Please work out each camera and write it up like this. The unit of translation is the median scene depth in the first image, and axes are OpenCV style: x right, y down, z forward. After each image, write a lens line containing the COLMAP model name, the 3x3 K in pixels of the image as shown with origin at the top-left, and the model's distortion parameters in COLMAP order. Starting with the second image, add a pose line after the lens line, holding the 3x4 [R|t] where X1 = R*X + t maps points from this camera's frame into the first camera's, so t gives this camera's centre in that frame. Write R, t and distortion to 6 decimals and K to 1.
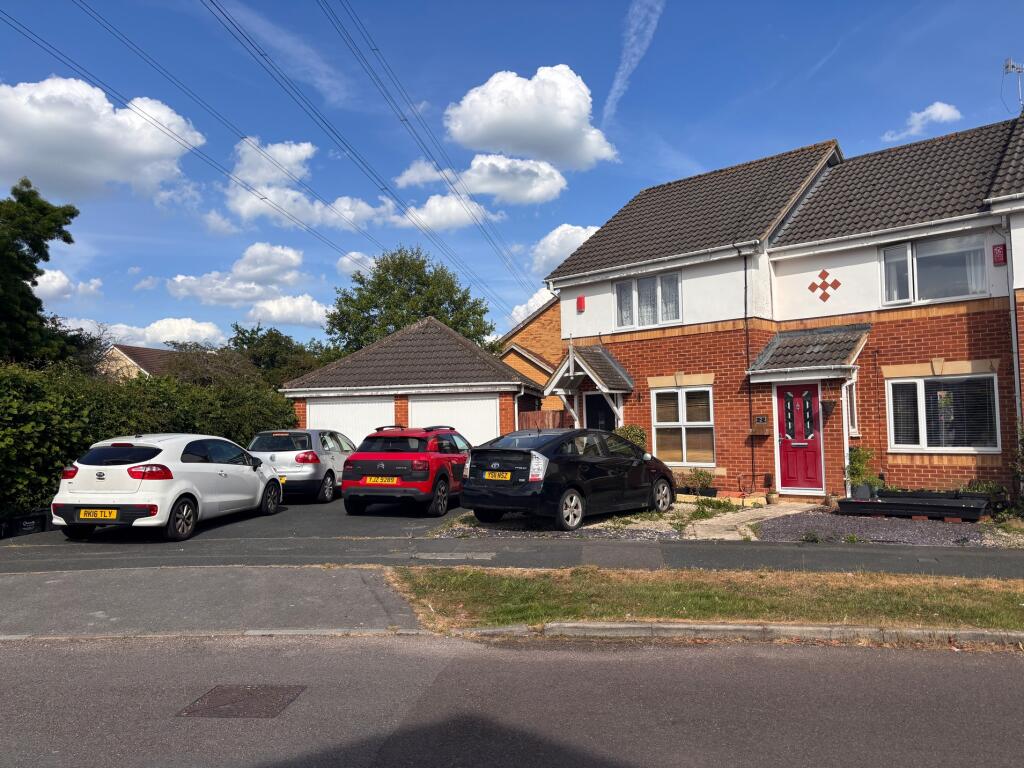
lens RADIAL K [[777.0, 0, 512.0], [0, 777.0, 384.0], [0, 0, 1]] dist [0.005947, 0.000499]
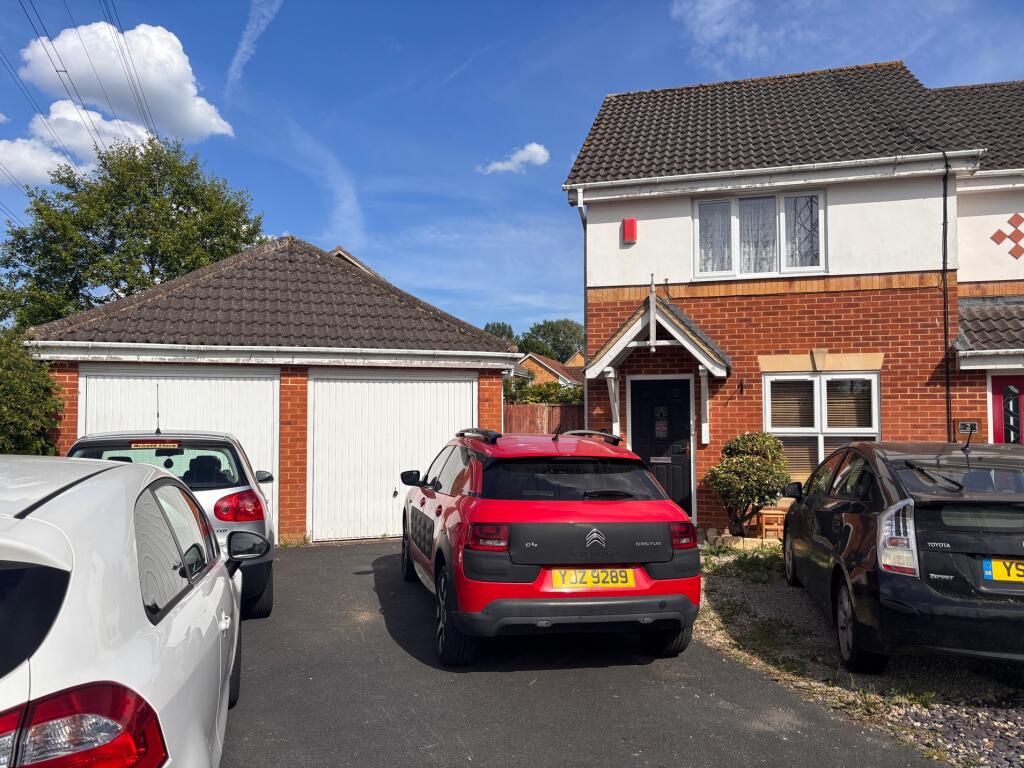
lens RADIAL K [[777.0, 0, 512.0], [0, 777.0, 384.0], [0, 0, 1]] dist [0.005947, 0.000499]
pose [[0.887416, 0.040214, 0.459213, -0.293235], [-0.040355, 0.999140, -0.009513, 0.028986], [-0.459201, -0.010090, 0.888275, 0.541468]]
